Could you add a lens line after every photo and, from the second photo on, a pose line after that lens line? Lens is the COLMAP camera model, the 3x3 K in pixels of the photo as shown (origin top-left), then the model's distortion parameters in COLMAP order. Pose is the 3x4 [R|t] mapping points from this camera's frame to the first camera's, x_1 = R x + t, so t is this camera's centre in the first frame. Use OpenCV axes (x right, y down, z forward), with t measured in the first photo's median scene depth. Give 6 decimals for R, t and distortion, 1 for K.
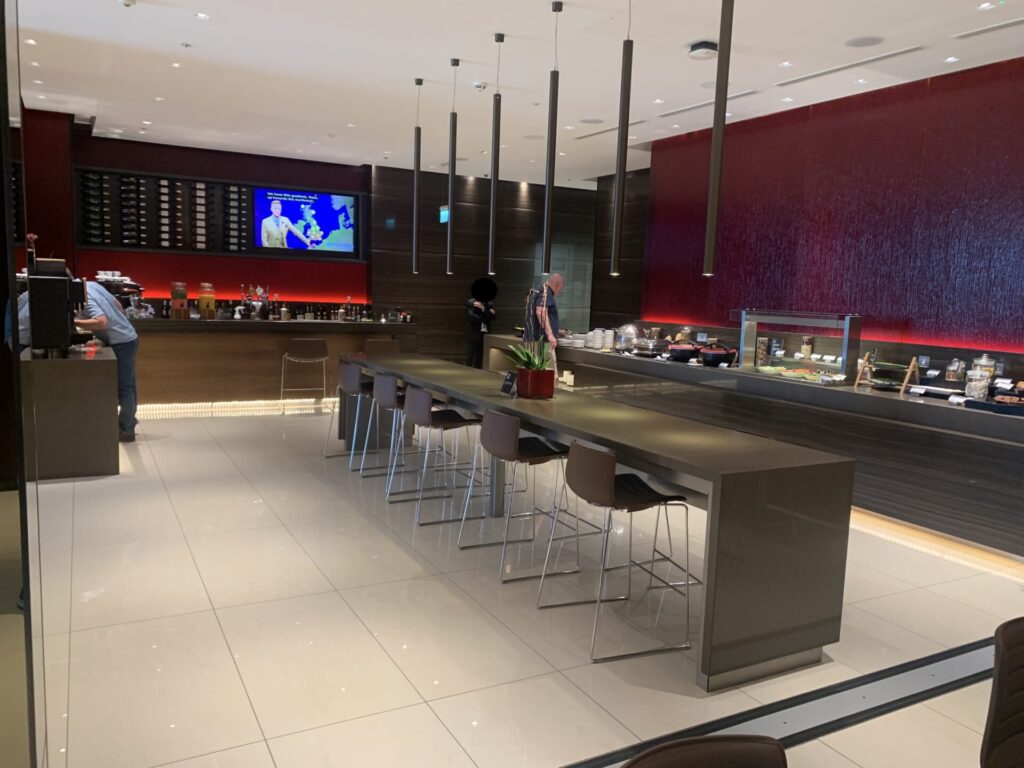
lens RADIAL K [[786.7, 0, 512.0], [0, 786.7, 384.0], [0, 0, 1]] dist [0.040083, 0.000807]
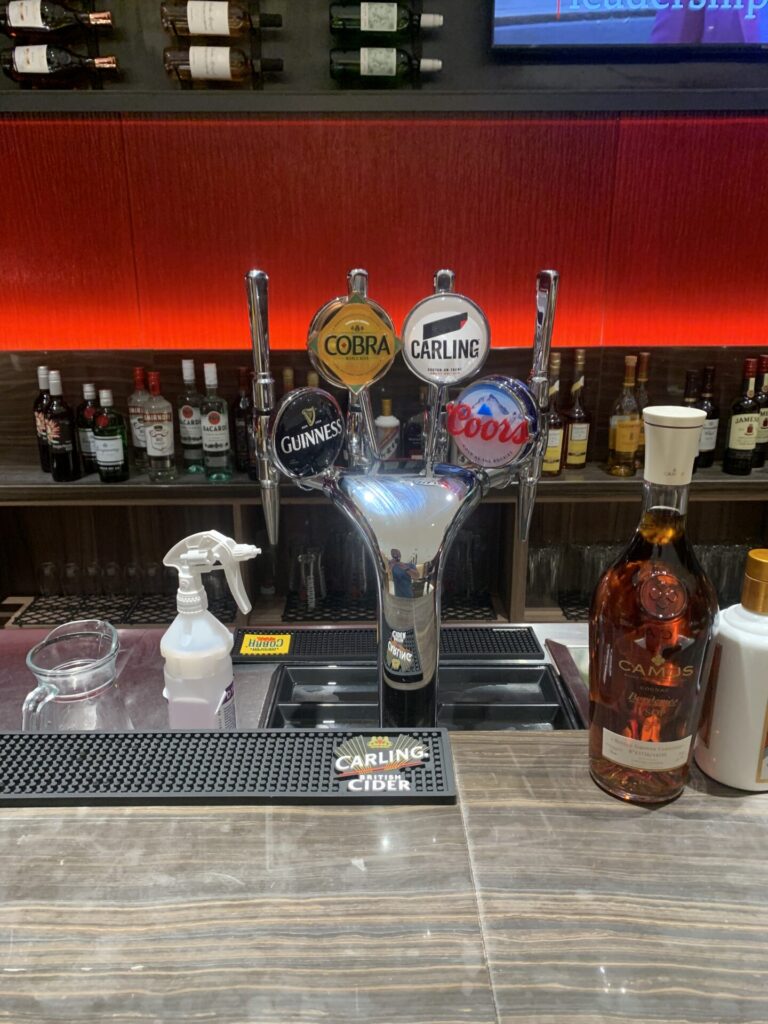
lens RADIAL K [[772.1, 0, 384.0], [0, 772.1, 512.0], [0, 0, 1]] dist [0.043367, -0.000836]
pose [[0.876541, 0.108158, -0.469019, -0.196753], [-0.027069, 0.983961, 0.176318, -0.079102], [0.480566, -0.141853, 0.865410, 0.639170]]
